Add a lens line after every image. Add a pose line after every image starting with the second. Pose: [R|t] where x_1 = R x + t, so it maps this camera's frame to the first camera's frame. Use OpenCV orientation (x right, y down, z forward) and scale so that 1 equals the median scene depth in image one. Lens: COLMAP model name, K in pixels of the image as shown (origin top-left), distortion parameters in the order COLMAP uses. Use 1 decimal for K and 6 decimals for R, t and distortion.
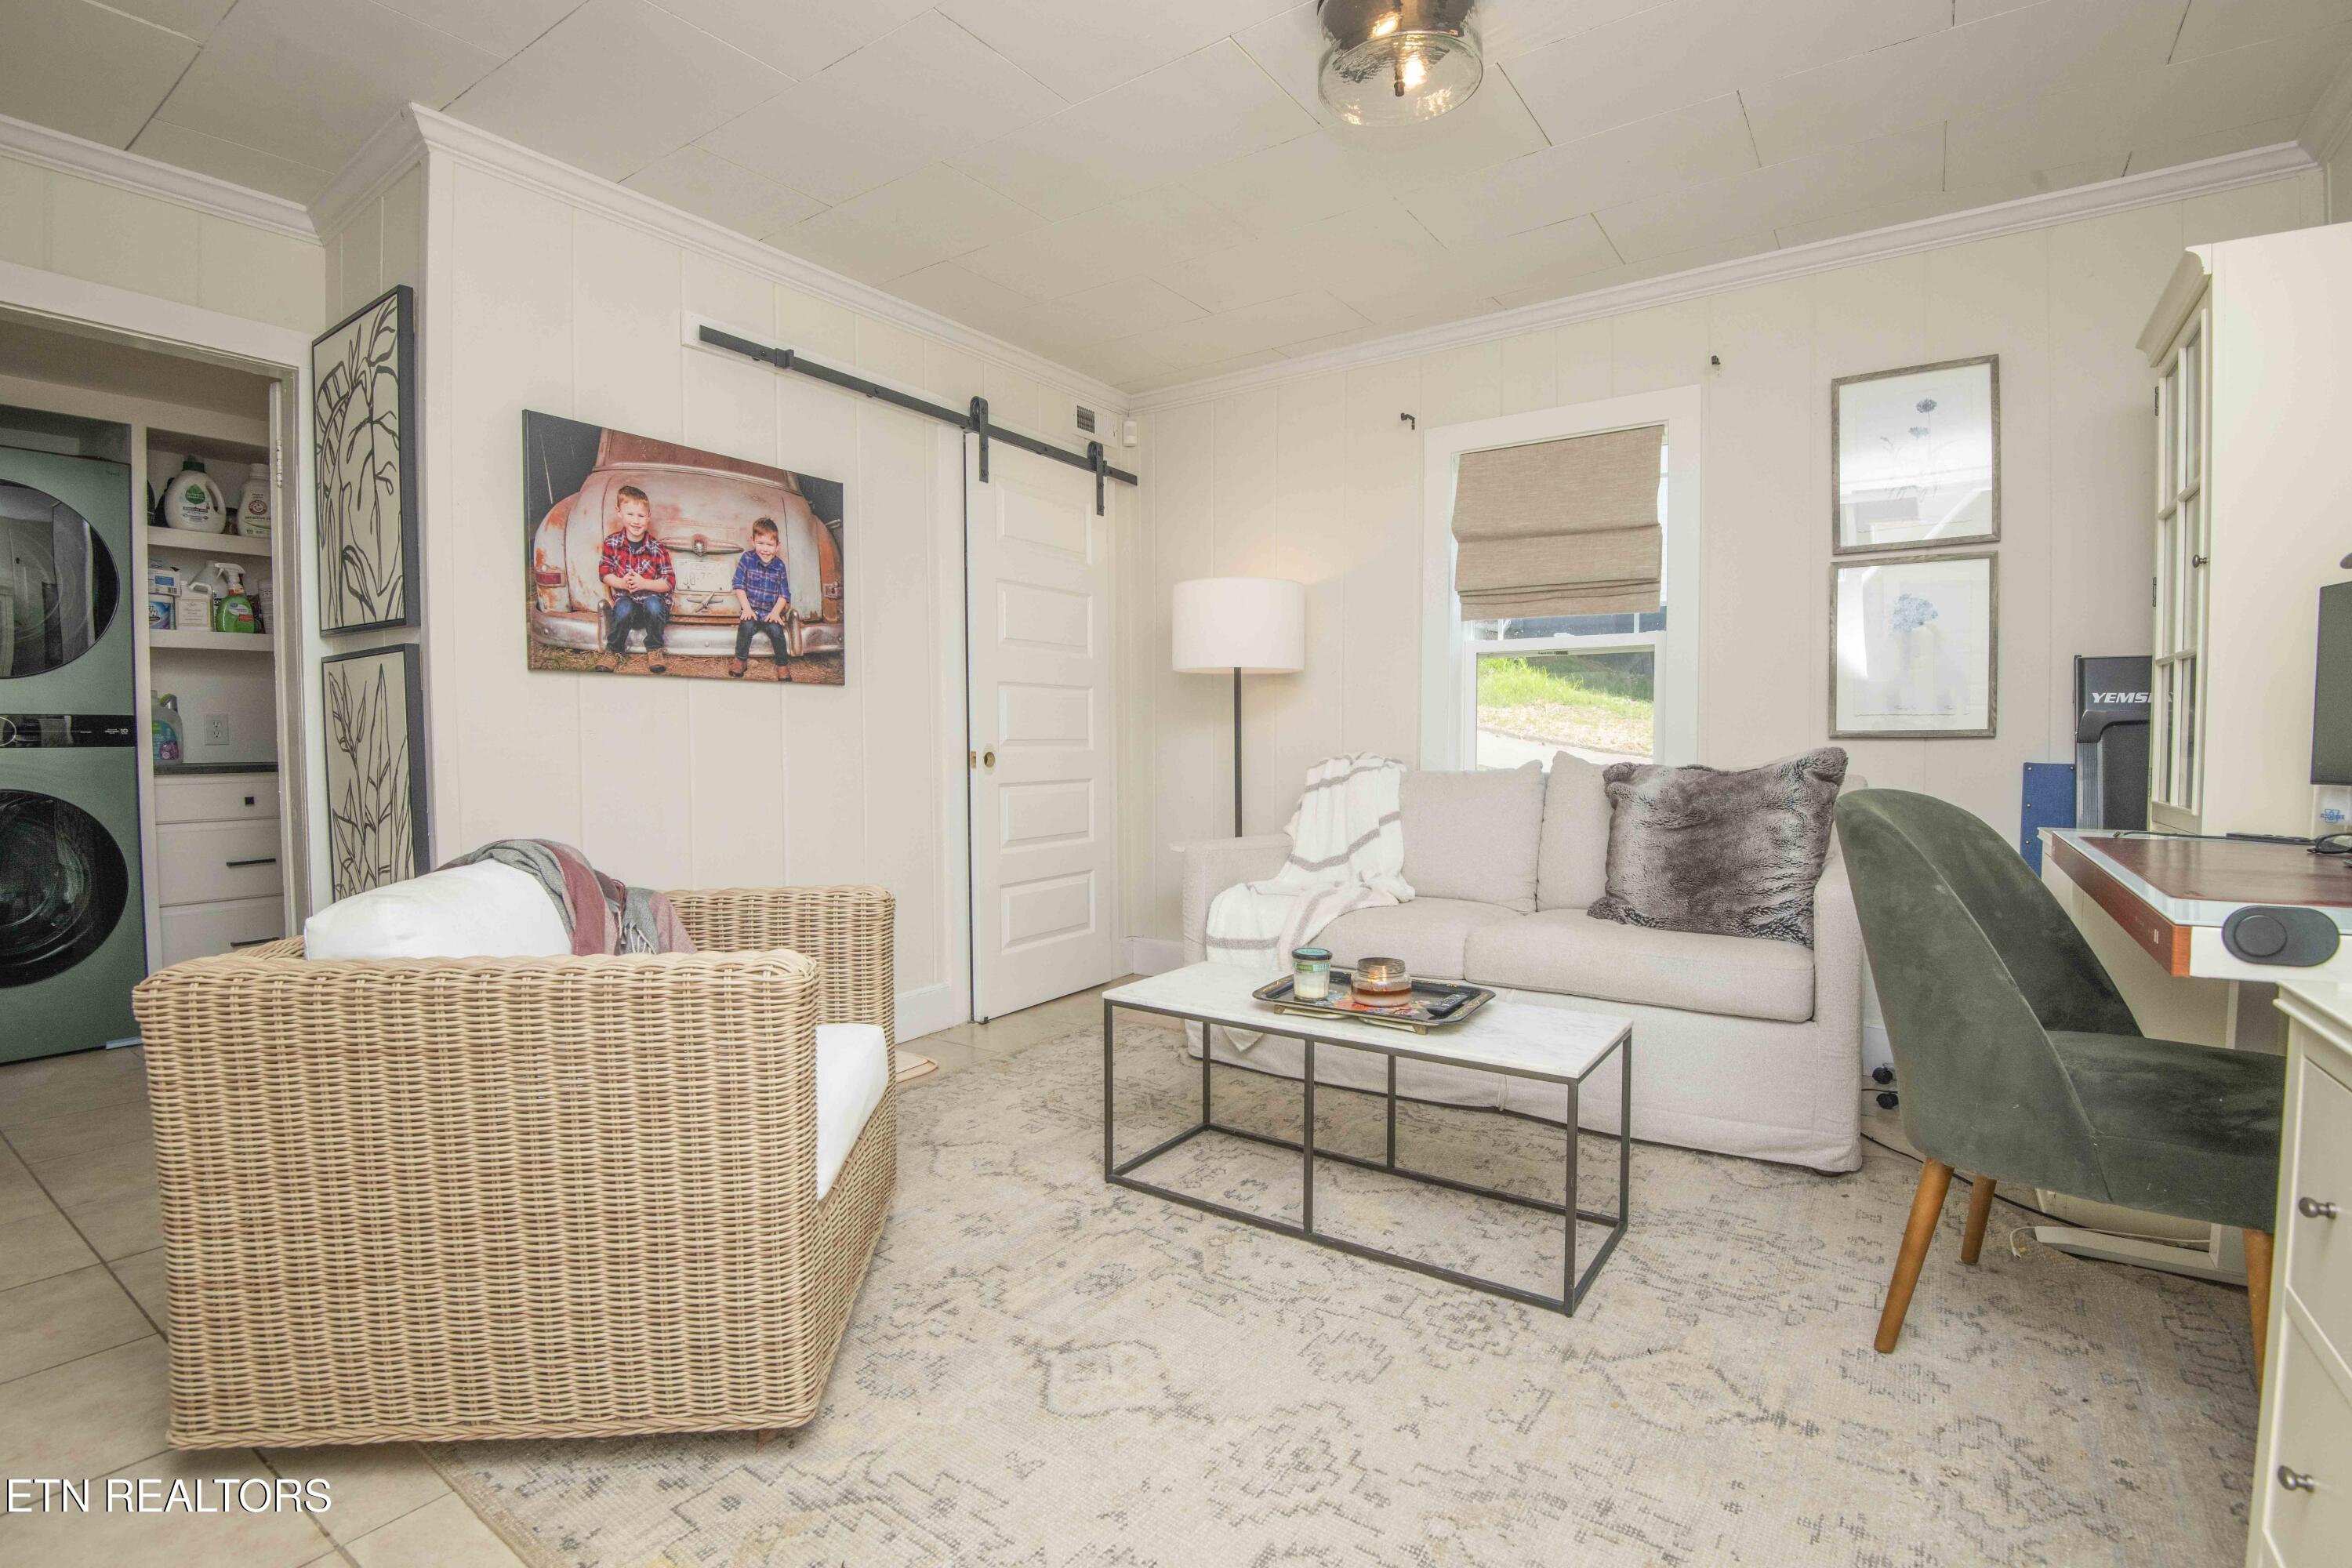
lens RADIAL K [[1089.4, 0, 1179.9], [0, 1089.4, 787.0], [0, 0, 1]] dist [-0.027049, -0.010142]
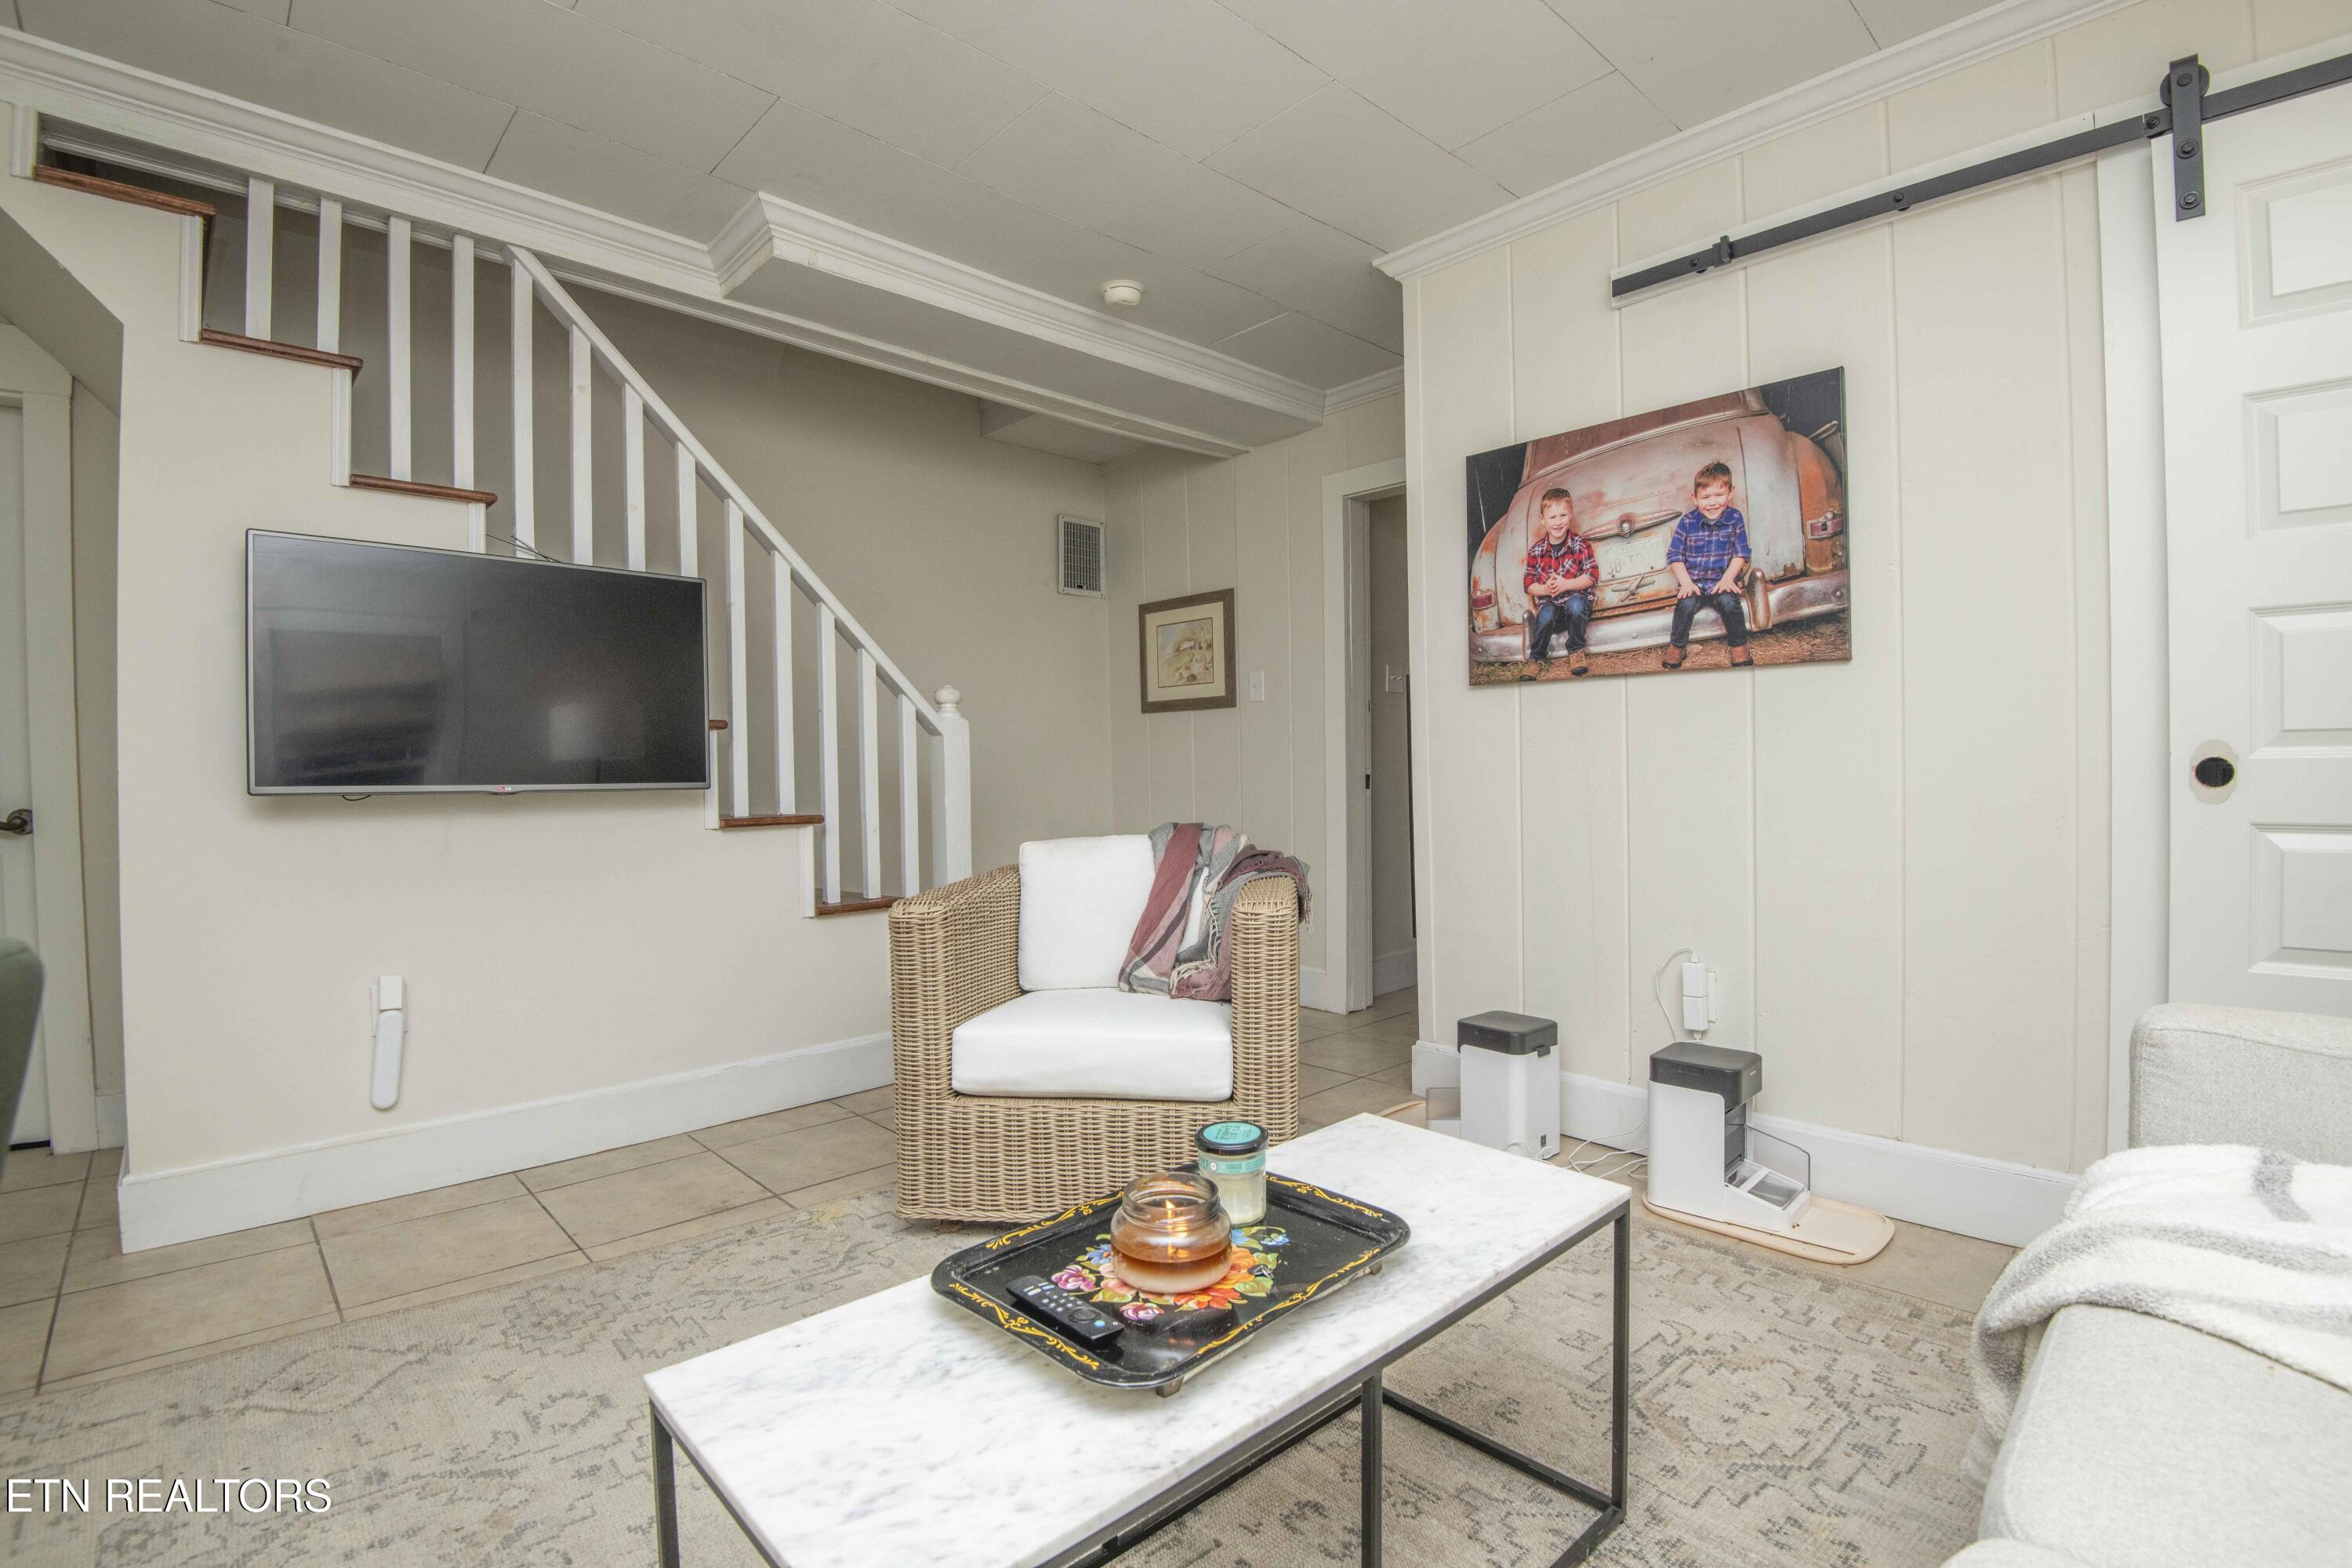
lens RADIAL K [[1089.4, 0, 1178.5], [0, 1089.4, 782.5], [0, 0, 1]] dist [-0.027049, -0.010142]
pose [[-0.219291, 0.018677, -0.975481, 0.495412], [-0.026431, 0.999336, 0.025076, -0.025316], [0.975301, 0.031281, -0.218652, 0.828404]]
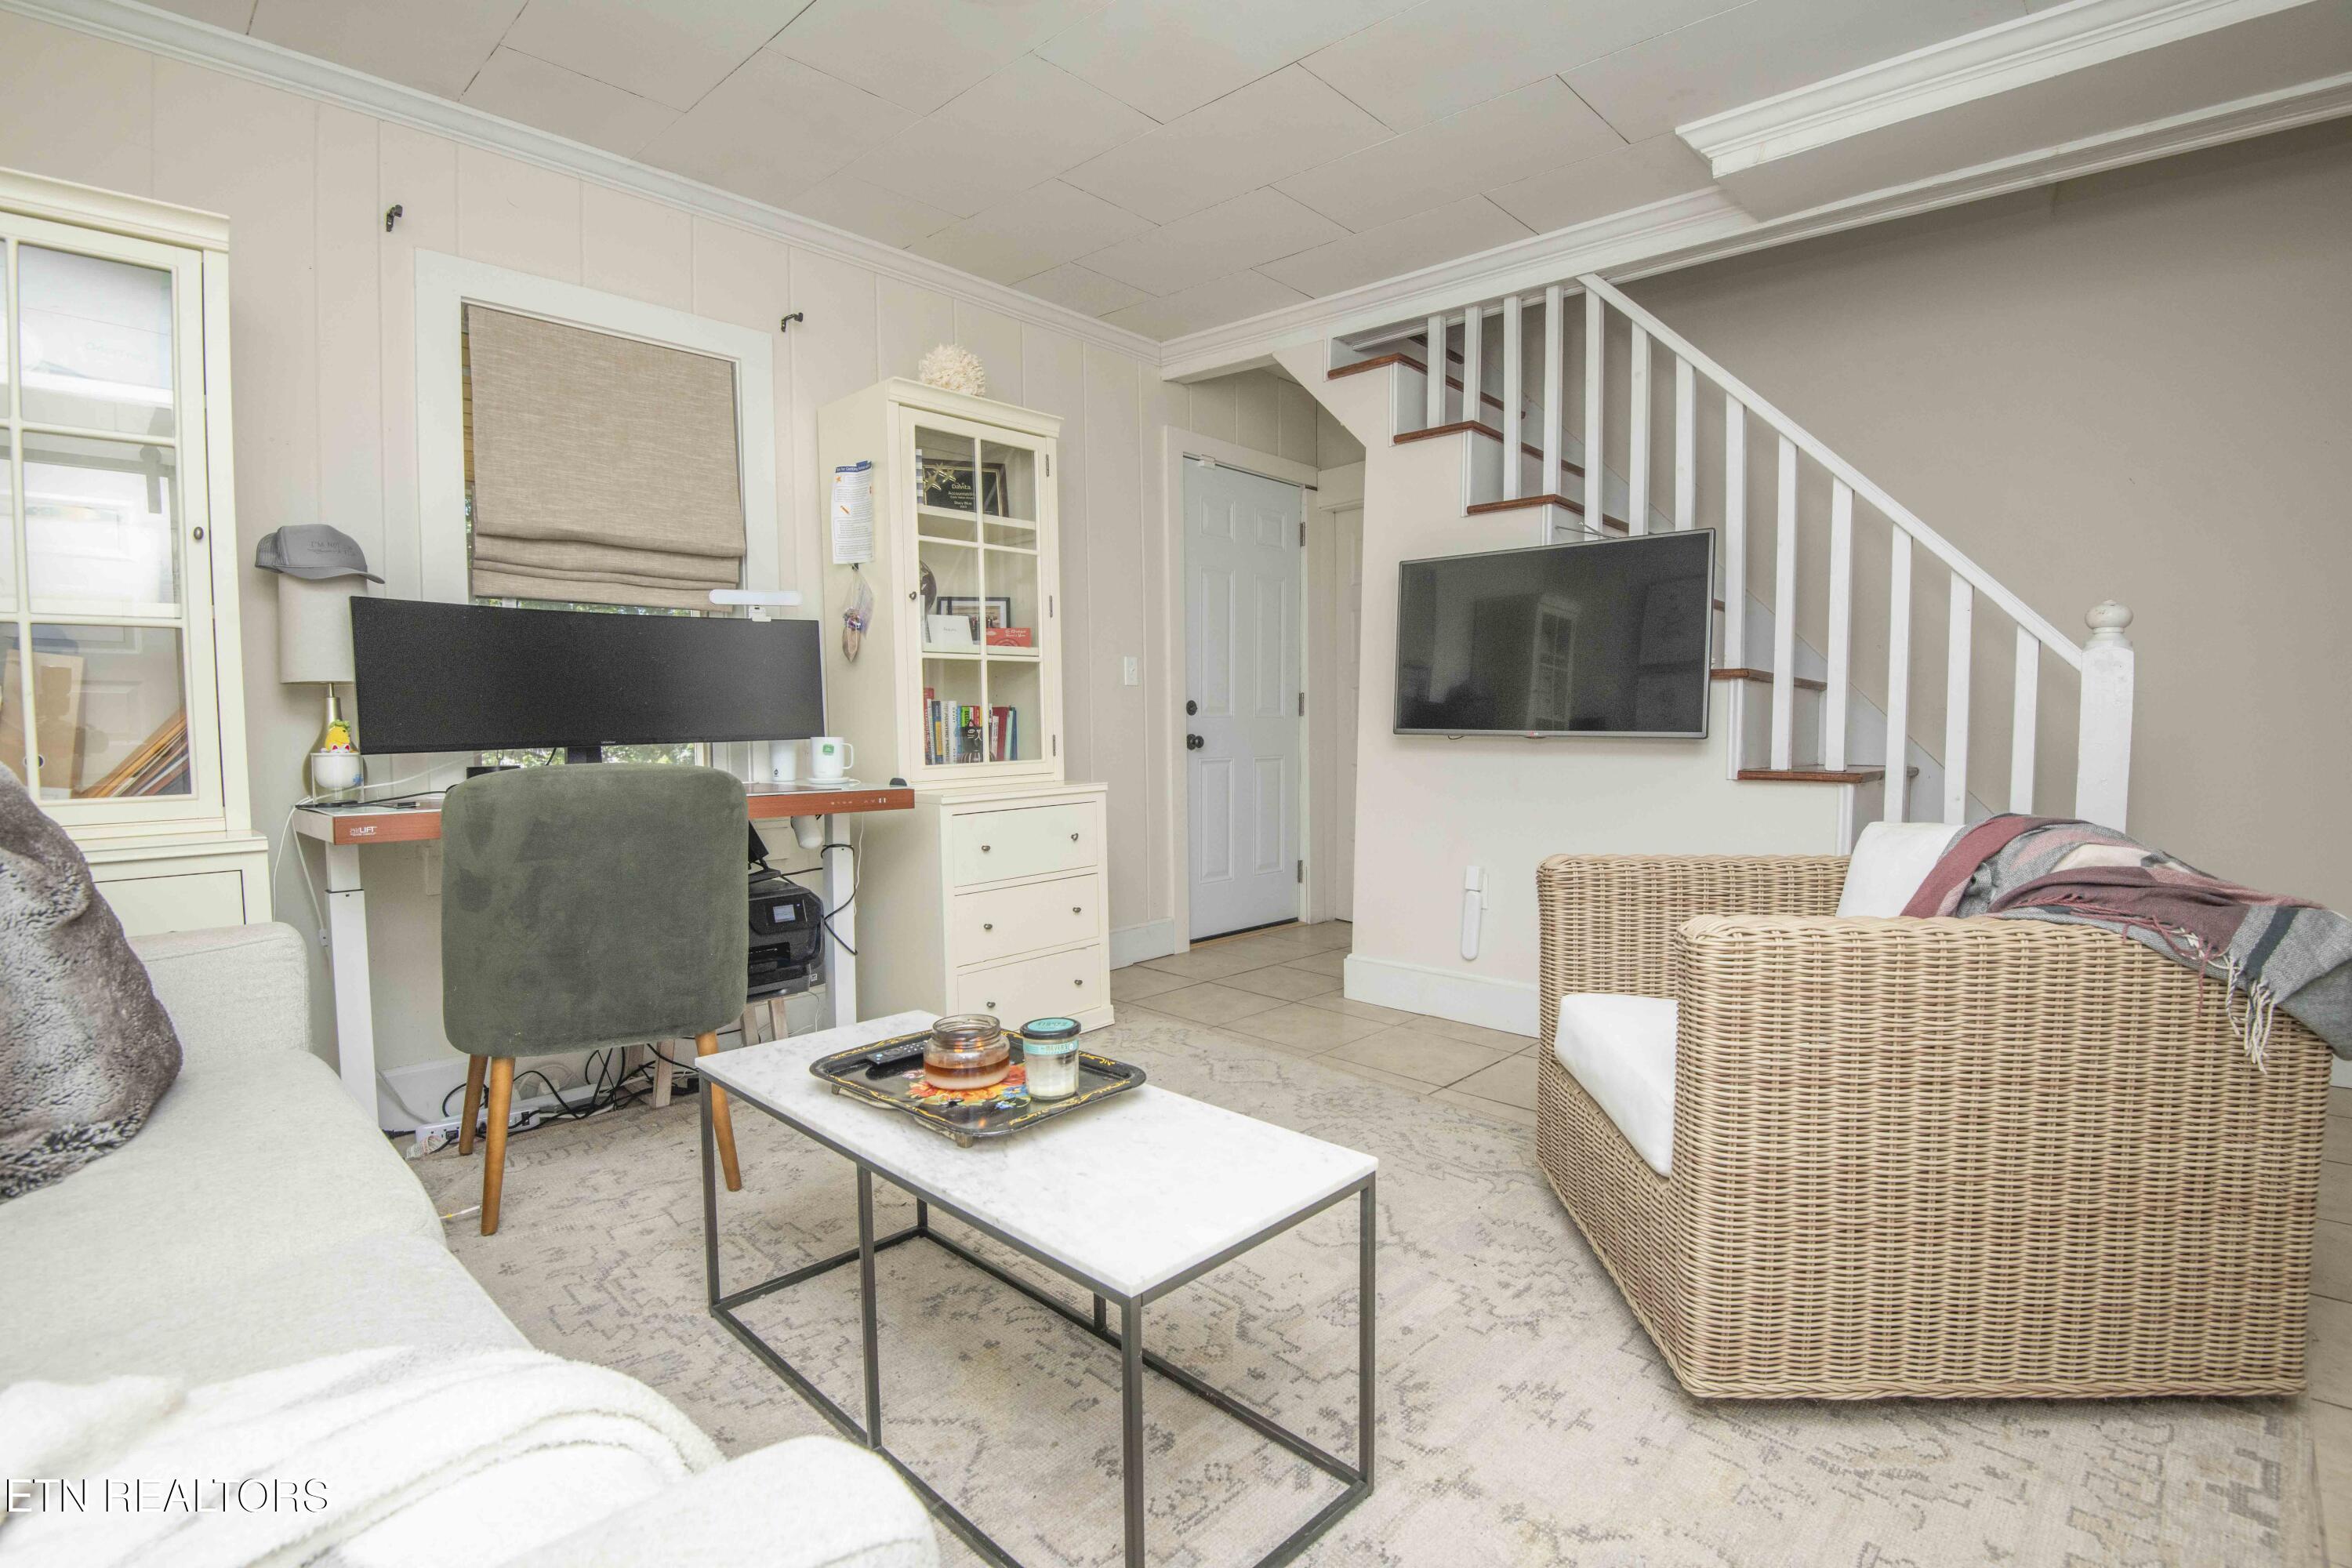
lens RADIAL K [[1089.4, 0, 1181.9], [0, 1089.4, 787.6], [0, 0, 1]] dist [-0.027049, -0.010142]
pose [[-0.986299, -0.000753, 0.164965, -0.069849], [0.015820, 0.994949, 0.099126, -0.045246], [-0.164206, 0.100377, -0.981306, 1.257296]]
